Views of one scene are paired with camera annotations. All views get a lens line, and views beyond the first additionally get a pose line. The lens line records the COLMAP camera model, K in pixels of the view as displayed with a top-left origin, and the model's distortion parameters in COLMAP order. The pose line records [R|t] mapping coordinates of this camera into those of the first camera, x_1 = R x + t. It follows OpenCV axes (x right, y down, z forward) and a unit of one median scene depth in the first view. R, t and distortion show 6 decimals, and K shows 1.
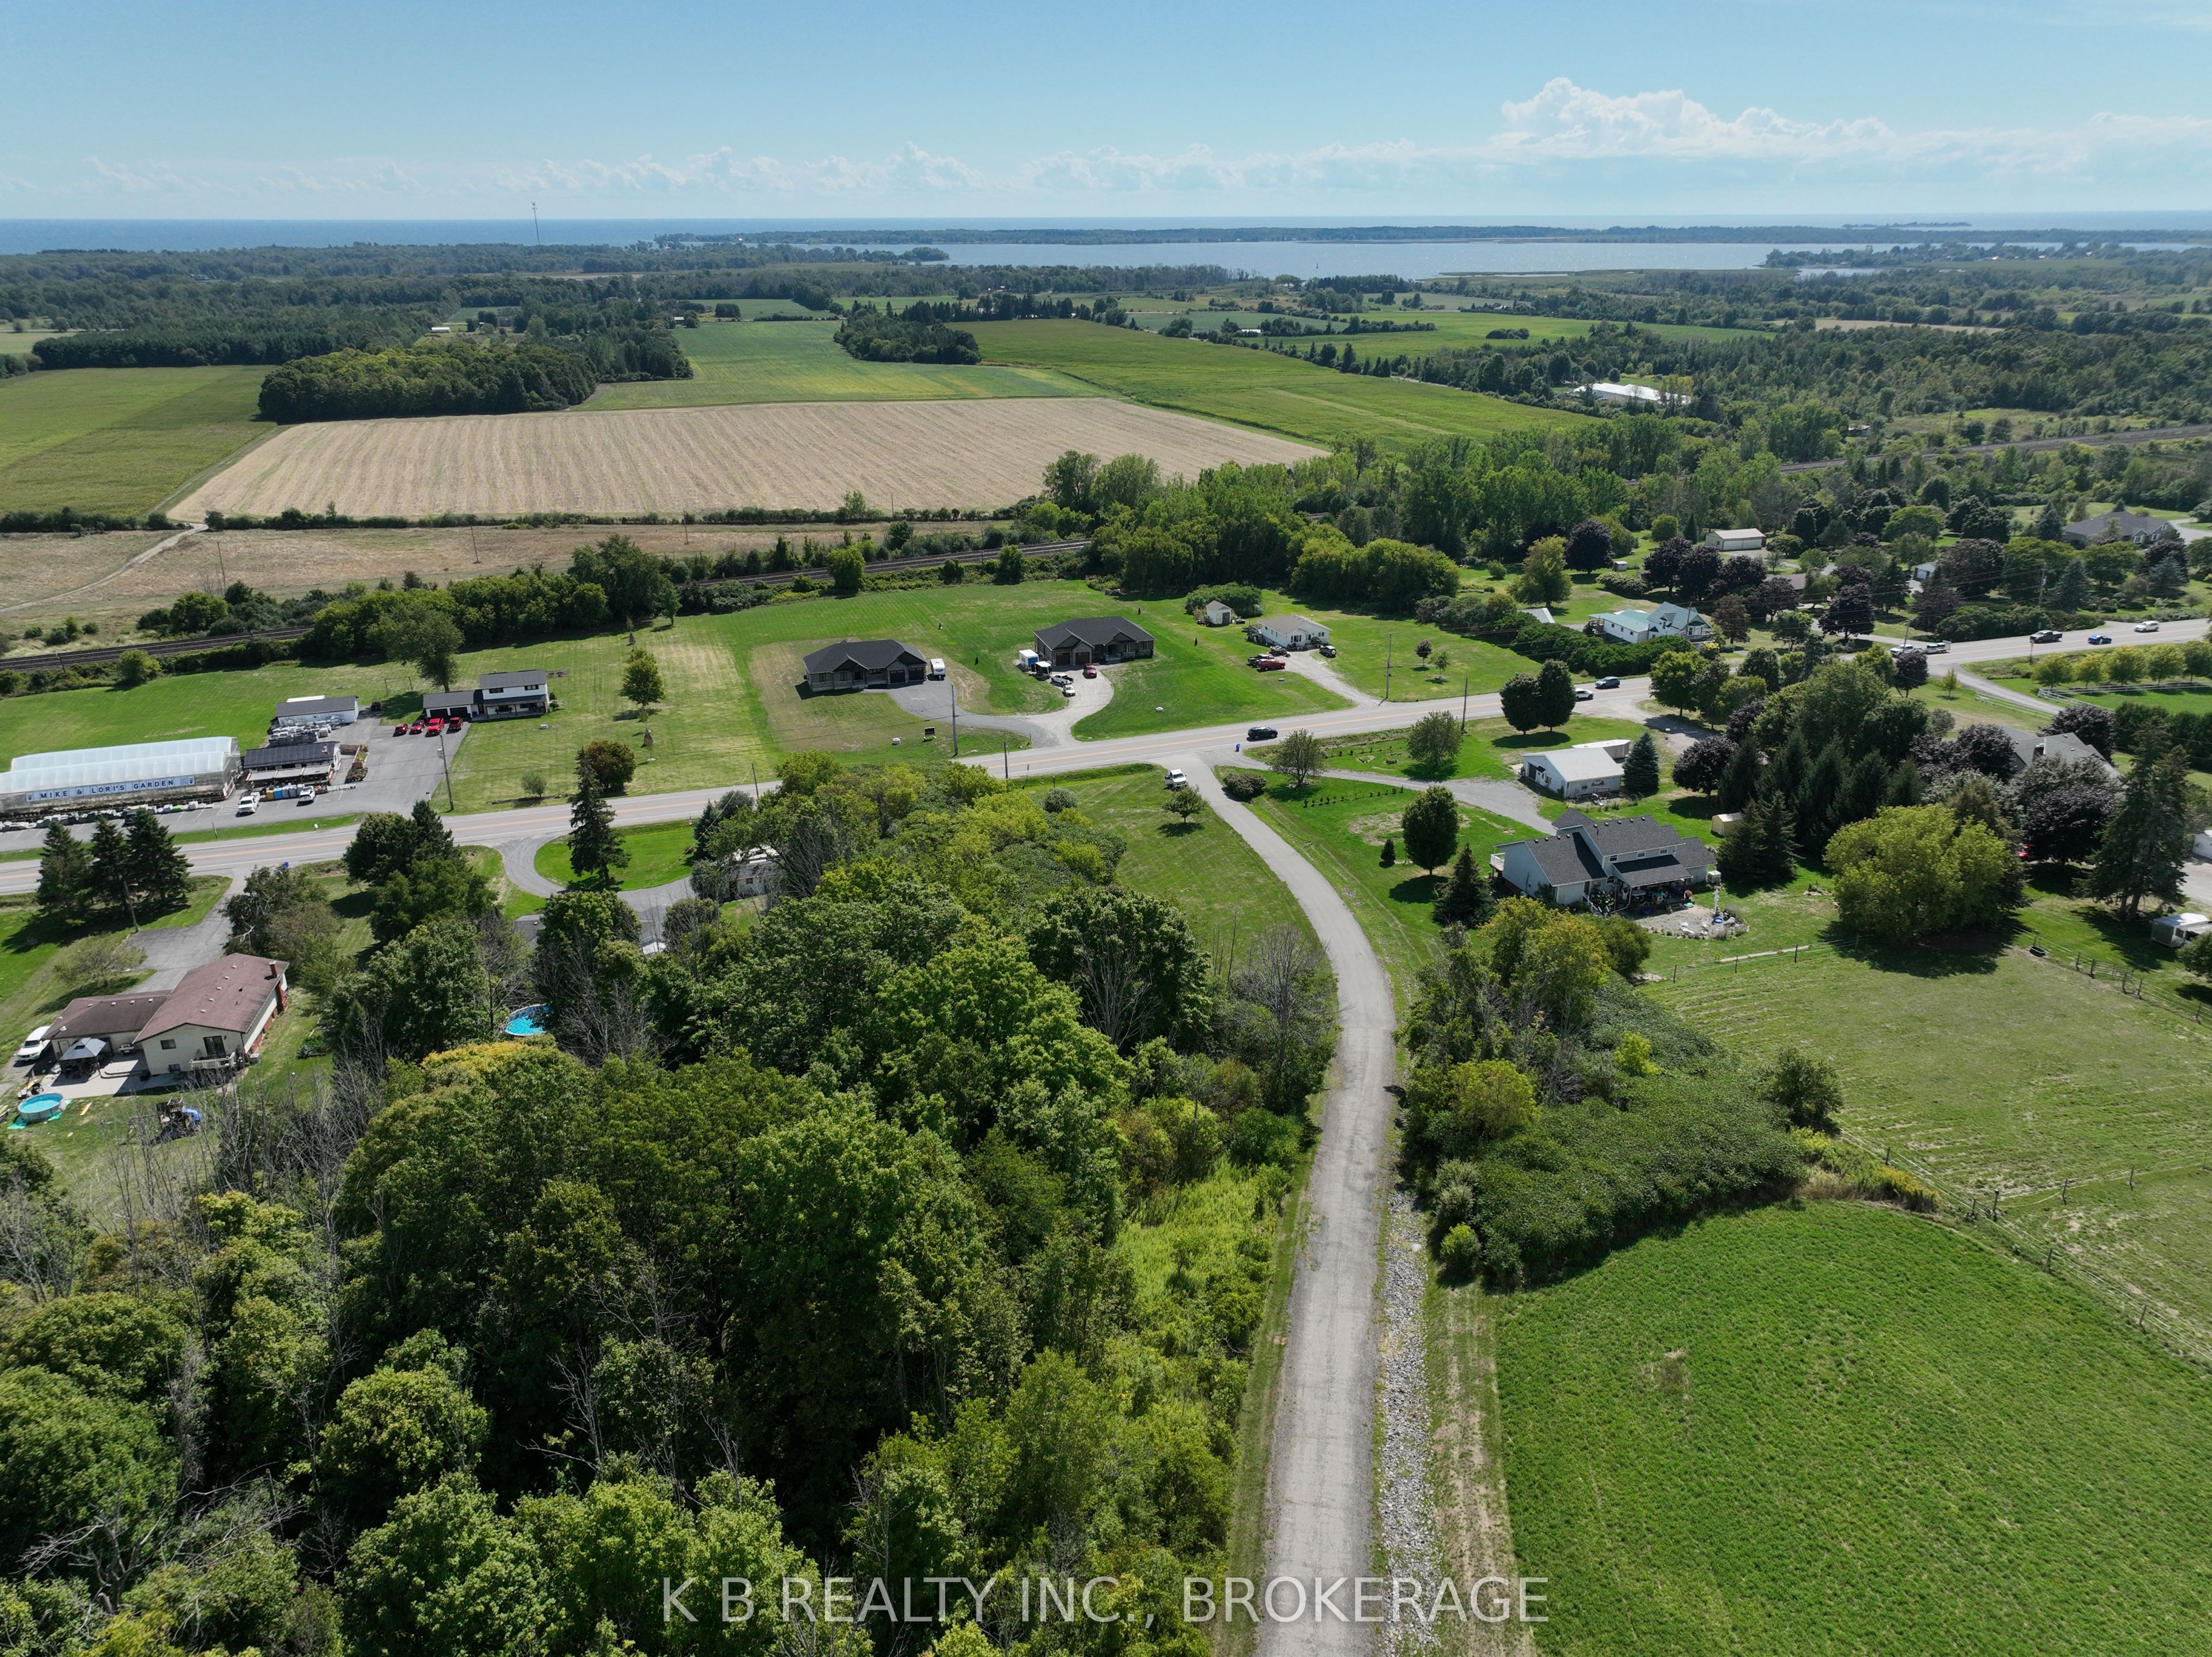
lens RADIAL K [[1561.6, 0, 1096.6], [0, 1561.6, 839.4], [0, 0, 1]] dist [-0.000708, 0.025739]
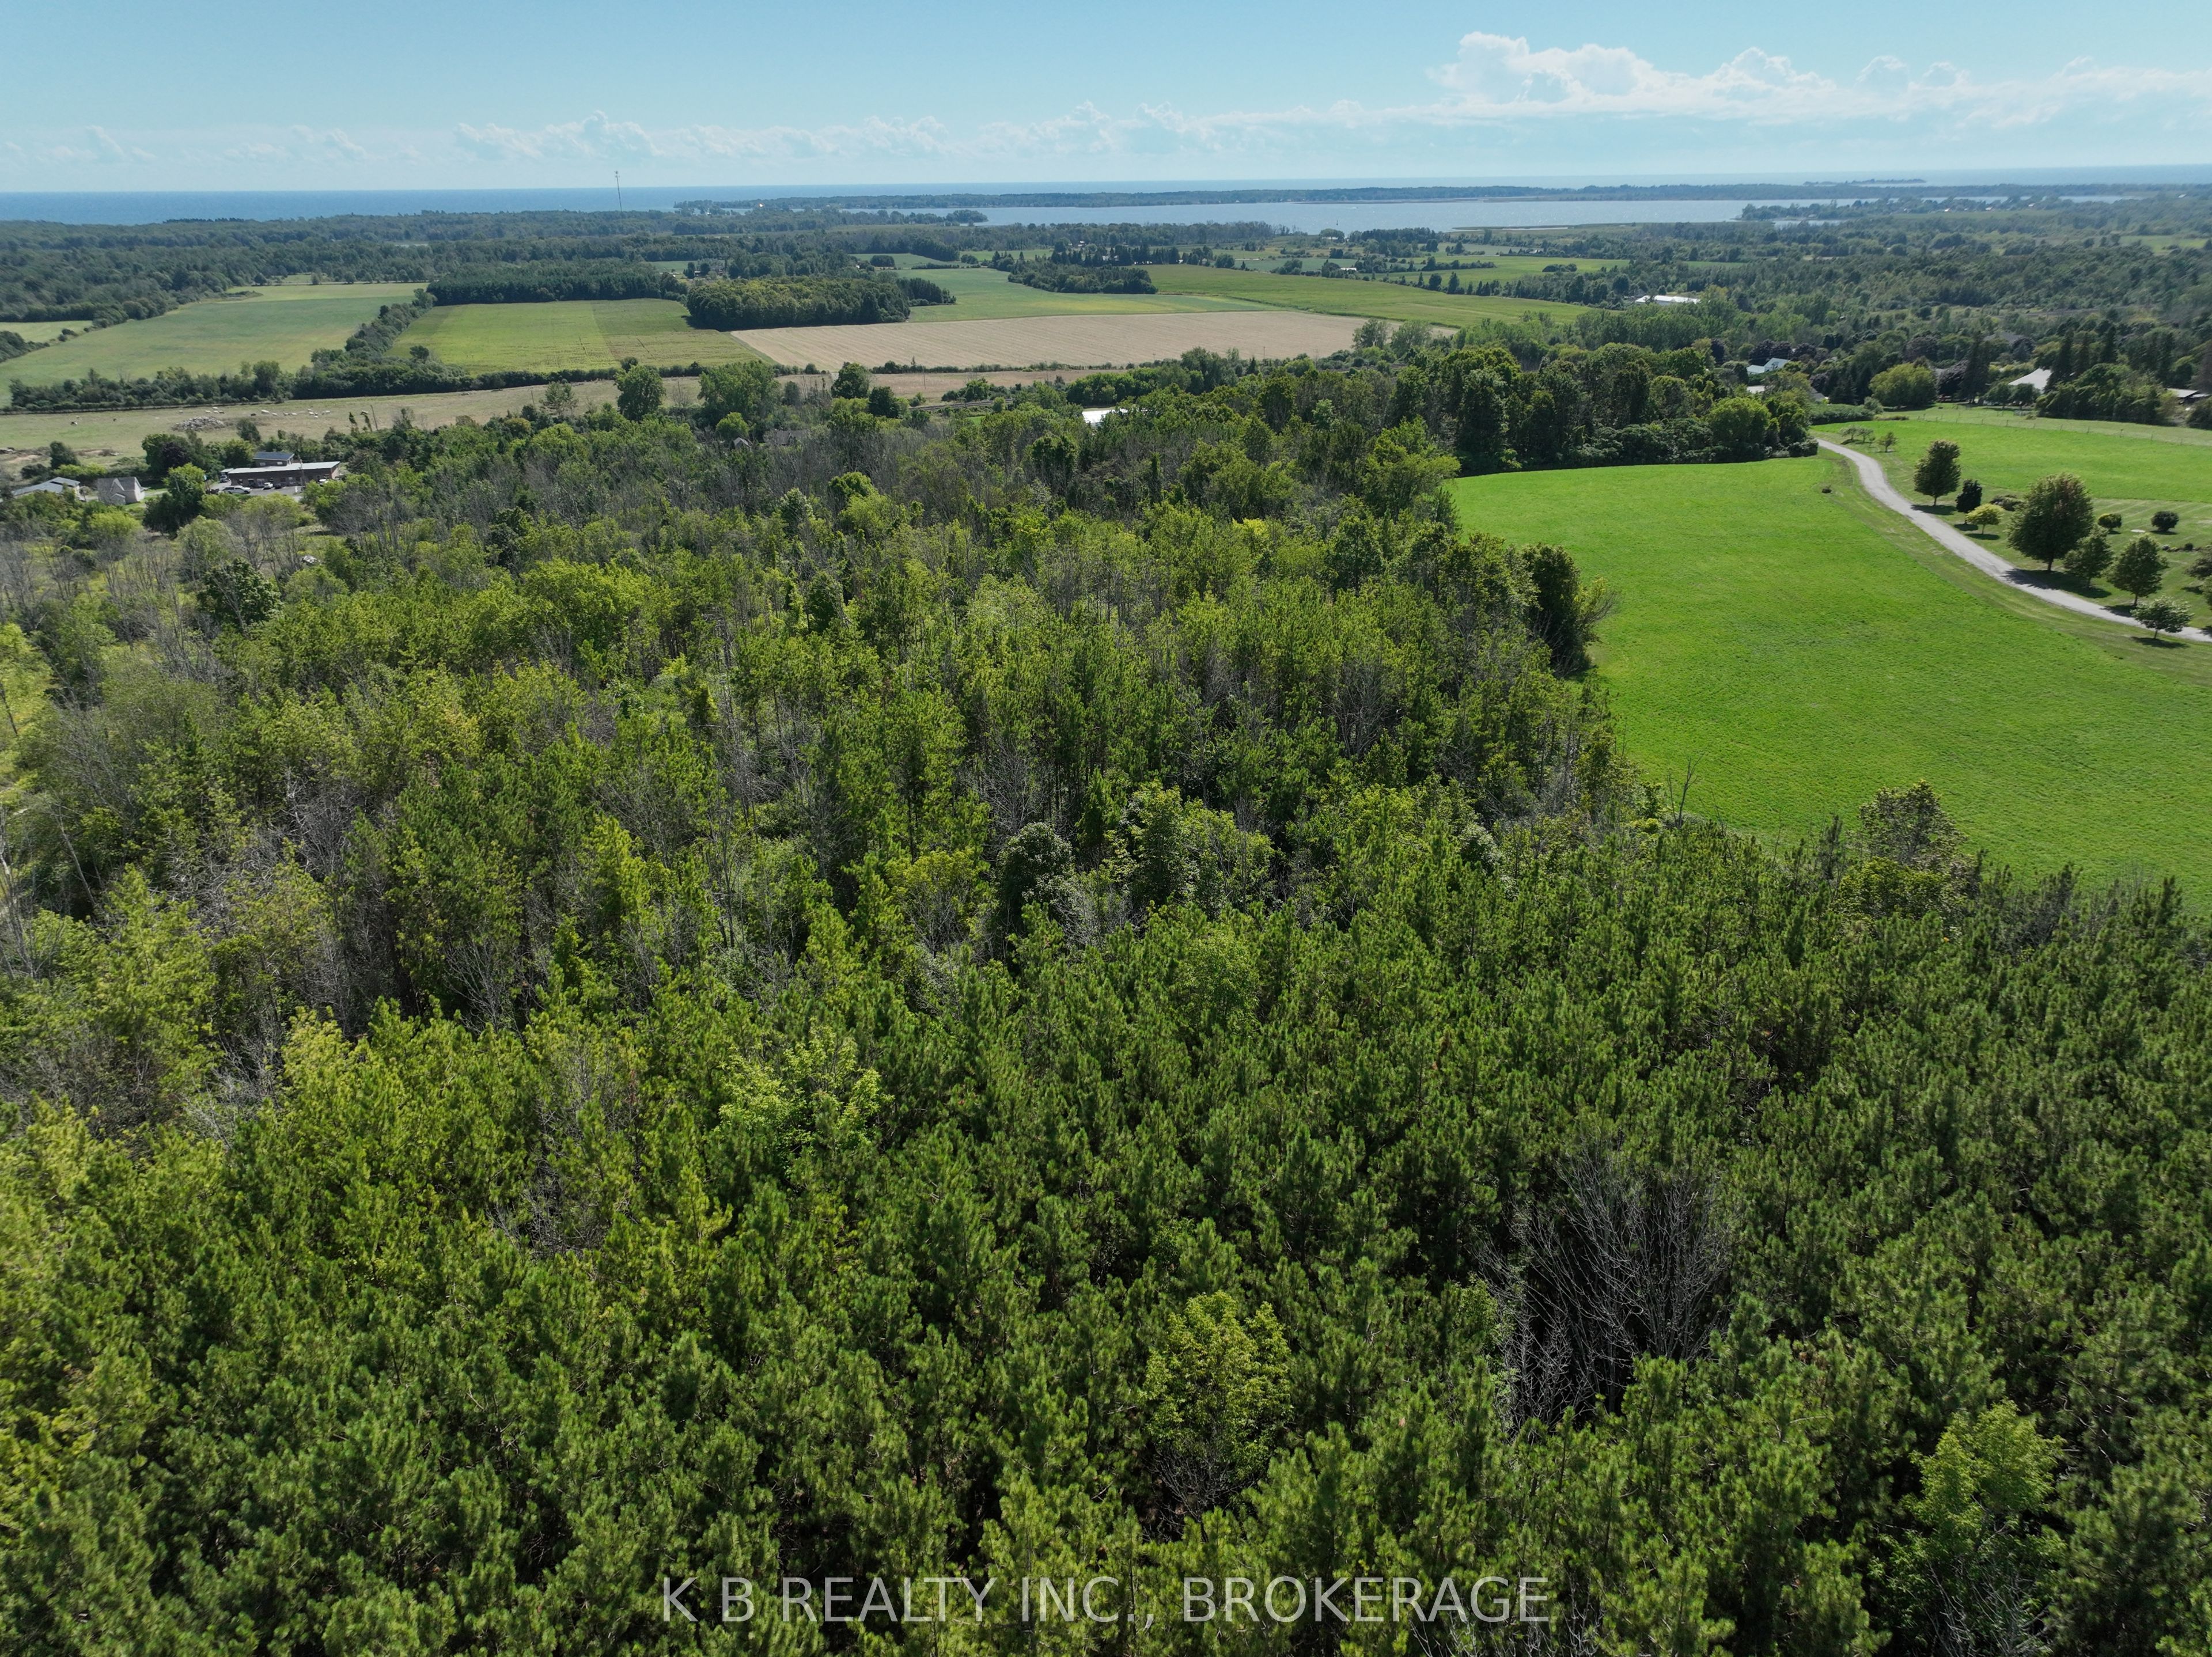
lens RADIAL K [[1561.6, 0, 1106.3], [0, 1561.6, 820.2], [0, 0, 1]] dist [-0.000708, 0.025739]
pose [[0.999588, -0.017935, 0.022419, -0.400696], [0.017738, 0.999802, 0.008965, 0.297881], [-0.022575, -0.008564, 0.999708, -0.731340]]
